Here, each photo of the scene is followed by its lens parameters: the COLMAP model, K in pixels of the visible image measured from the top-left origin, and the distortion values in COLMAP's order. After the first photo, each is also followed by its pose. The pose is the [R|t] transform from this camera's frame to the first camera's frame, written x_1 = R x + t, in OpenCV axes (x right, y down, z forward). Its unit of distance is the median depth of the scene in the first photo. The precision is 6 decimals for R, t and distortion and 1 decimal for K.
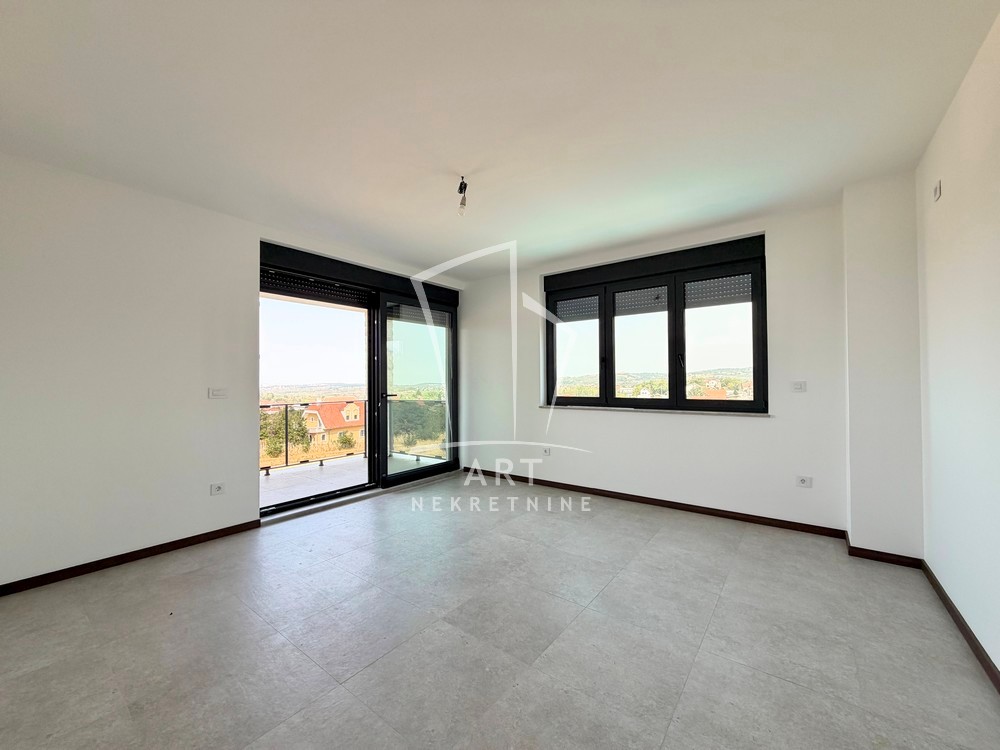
lens RADIAL K [[398.5, 0, 496.4], [0, 398.5, 373.0], [0, 0, 1]] dist [-0.001545, 0.000219]
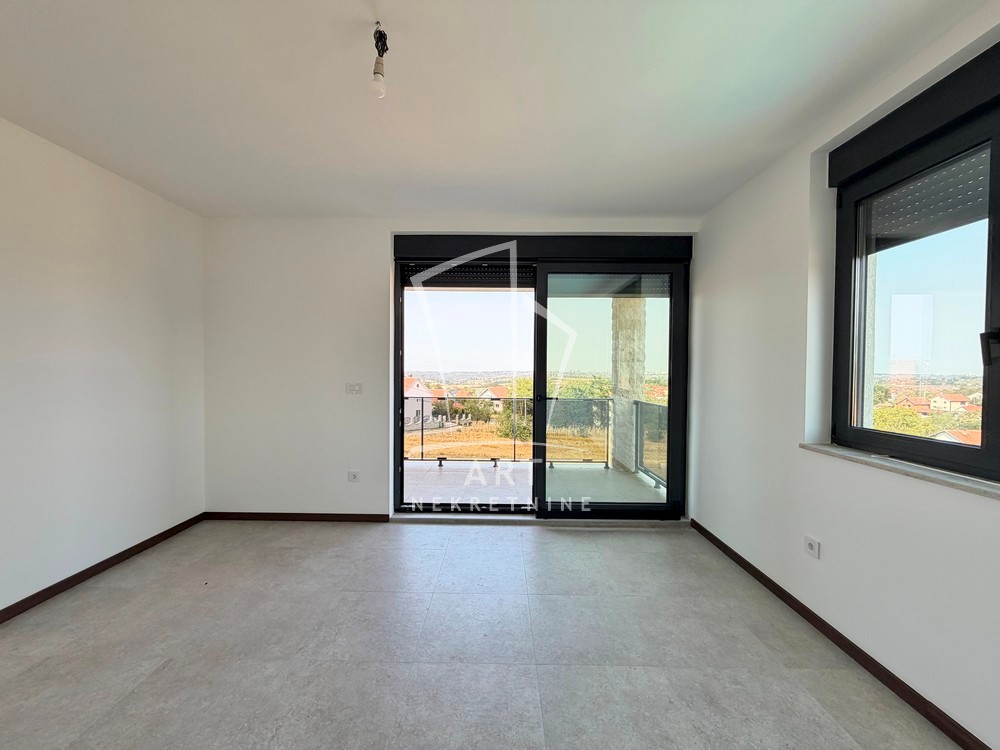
lens RADIAL K [[398.5, 0, 496.3], [0, 398.5, 374.3], [0, 0, 1]] dist [-0.001545, 0.000219]
pose [[0.601747, 0.022731, -0.798363, 0.305673], [0.004434, 0.999484, 0.031798, -0.014835], [0.798675, -0.022674, 0.601336, 0.519696]]
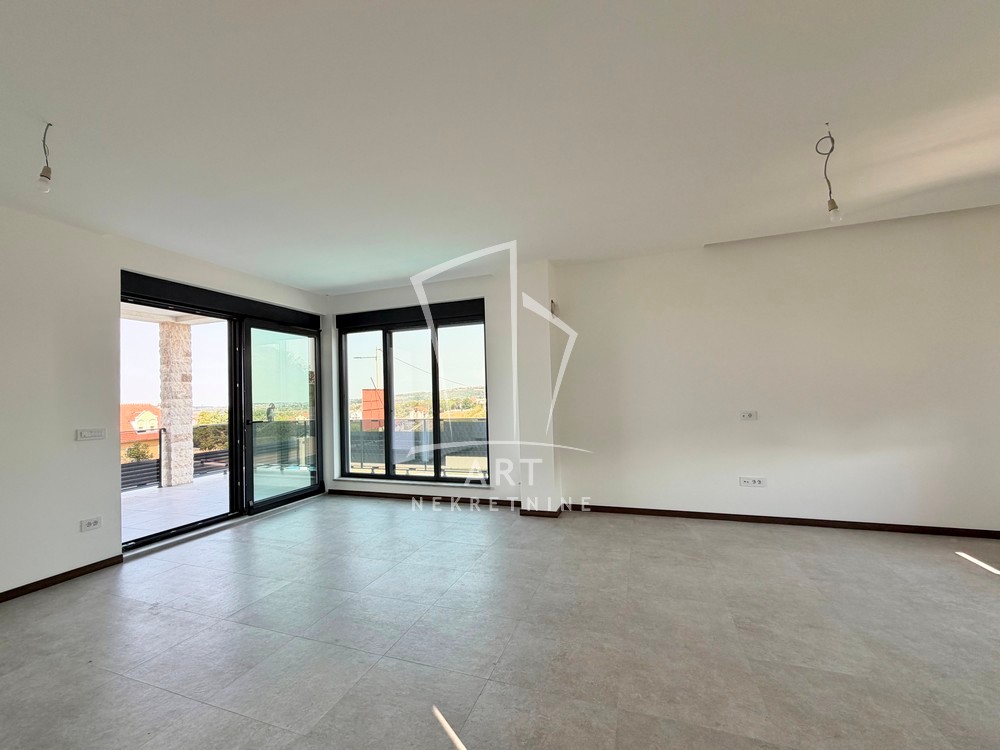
lens RADIAL K [[438.7, 0, 460.8], [0, 438.7, 384.2], [0, 0, 1]] dist [0.000440, -0.000873]
pose [[0.965296, -0.008103, 0.261033, -0.059738], [0.010367, 0.999920, -0.007300, -0.029191], [-0.260952, 0.009753, 0.965302, -0.222896]]
